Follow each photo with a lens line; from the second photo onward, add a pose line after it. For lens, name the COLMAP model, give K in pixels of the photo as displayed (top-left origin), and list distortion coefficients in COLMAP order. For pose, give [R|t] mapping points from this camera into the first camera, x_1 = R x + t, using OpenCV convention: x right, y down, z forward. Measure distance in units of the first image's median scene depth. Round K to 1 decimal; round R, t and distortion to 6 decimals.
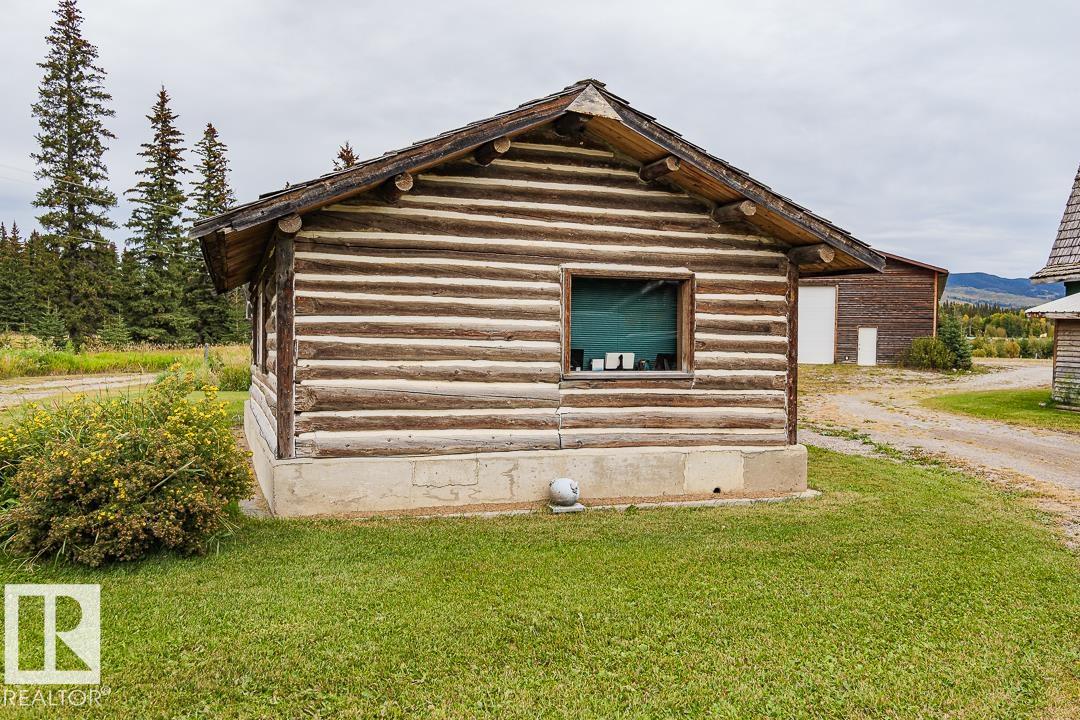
lens RADIAL K [[843.2, 0, 540.0], [0, 843.2, 360.0], [0, 0, 1]] dist [-0.009828, -0.003538]
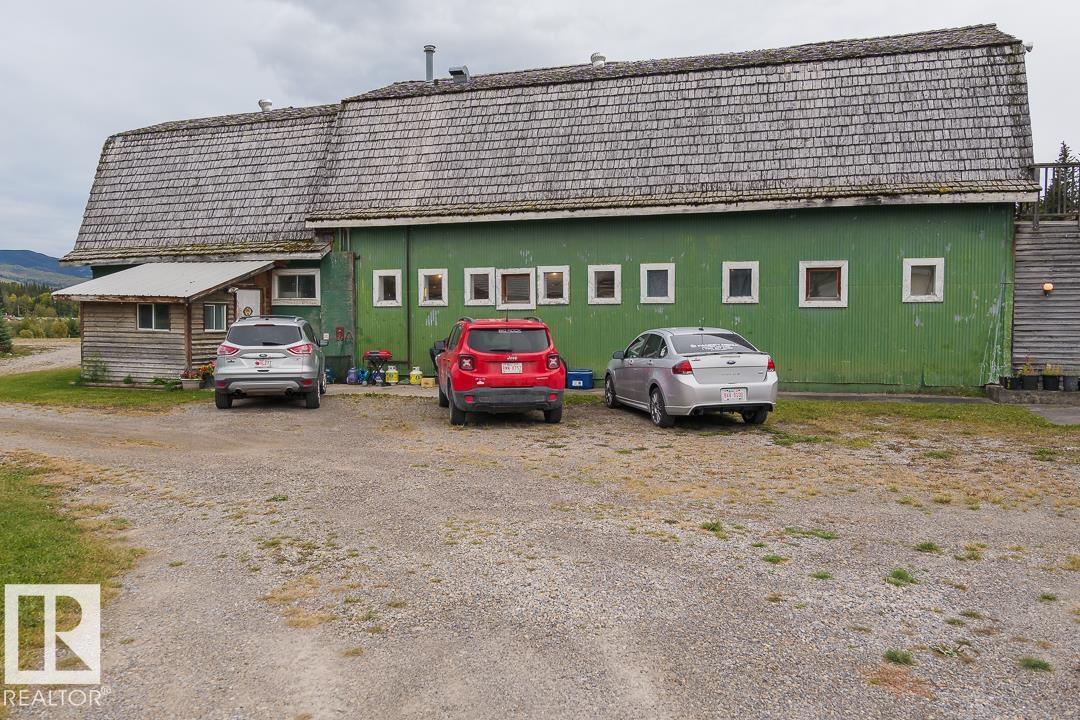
lens RADIAL K [[843.2, 0, 540.0], [0, 843.2, 360.0], [0, 0, 1]] dist [-0.009828, -0.003538]
pose [[0.519754, -0.052116, 0.852725, 0.020990], [0.031178, 0.998630, 0.042029, -0.003423], [-0.853747, 0.004741, 0.520667, -0.082825]]
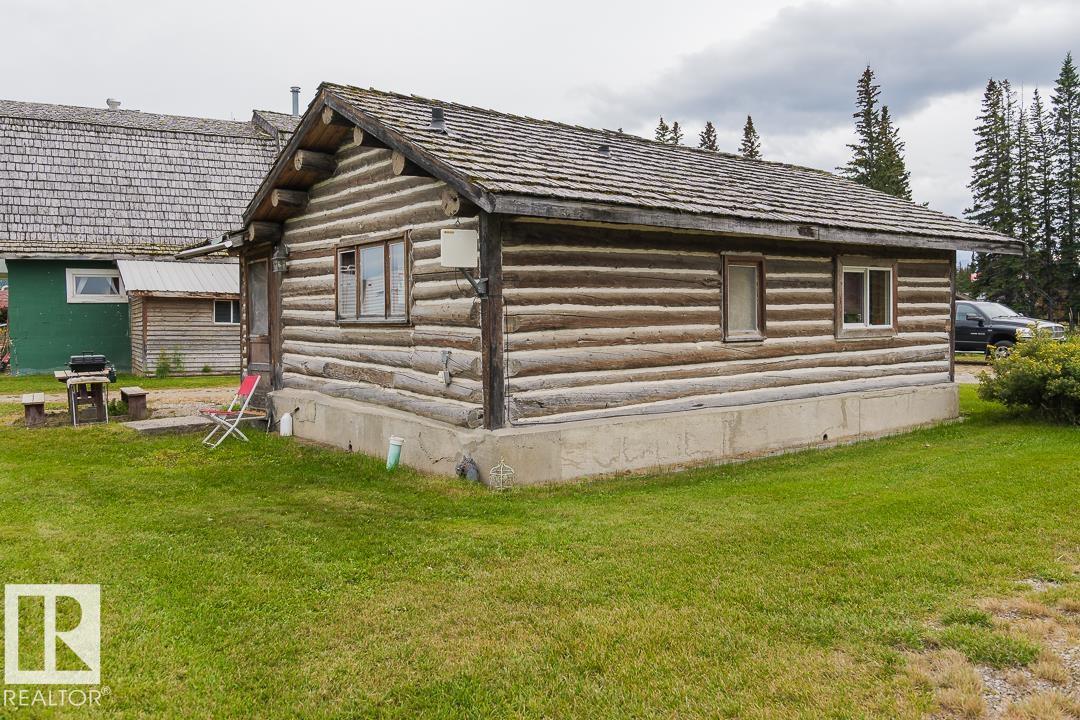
lens RADIAL K [[870.1, 0, 540.0], [0, 870.1, 360.0], [0, 0, 1]] dist [-0.003354, -0.004165]
pose [[-0.282936, -0.048869, 0.957893, -1.264110], [0.032253, 0.997652, 0.060424, -0.037641], [-0.958596, 0.047991, -0.280695, 1.662014]]
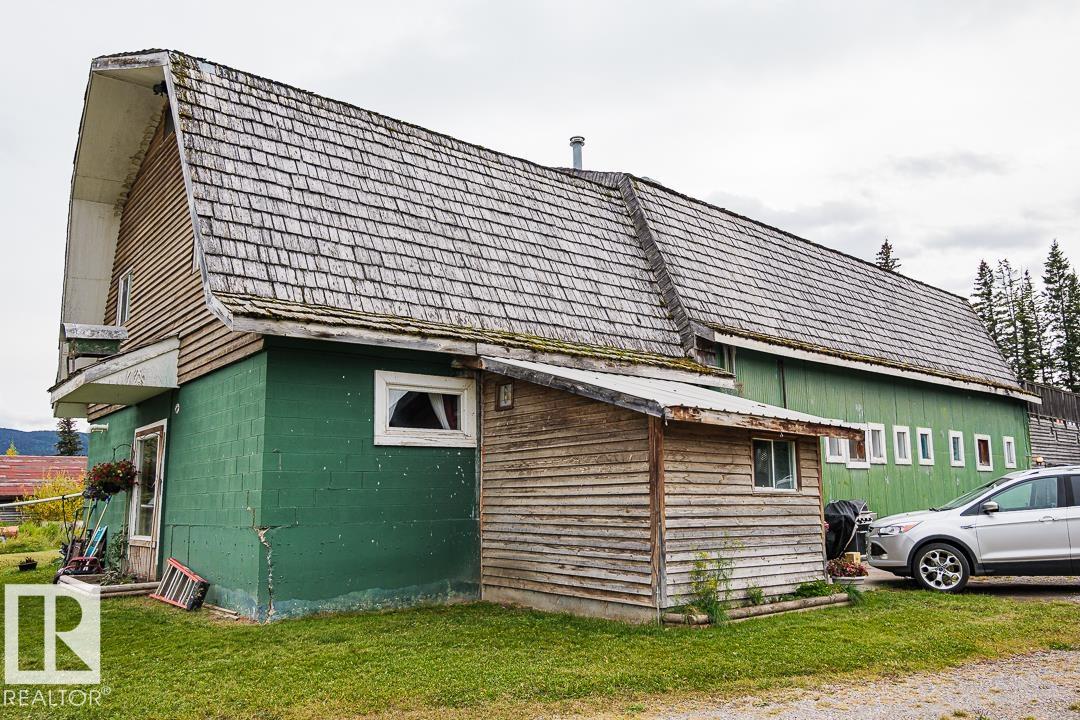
lens RADIAL K [[798.9, 0, 540.0], [0, 798.9, 360.0], [0, 0, 1]] dist [0.006253, 0.001304]
pose [[-0.450806, 0.145330, 0.880712, 0.496439], [0.032461, 0.988674, -0.146530, -0.044159], [-0.892031, -0.037468, -0.450418, 2.537818]]
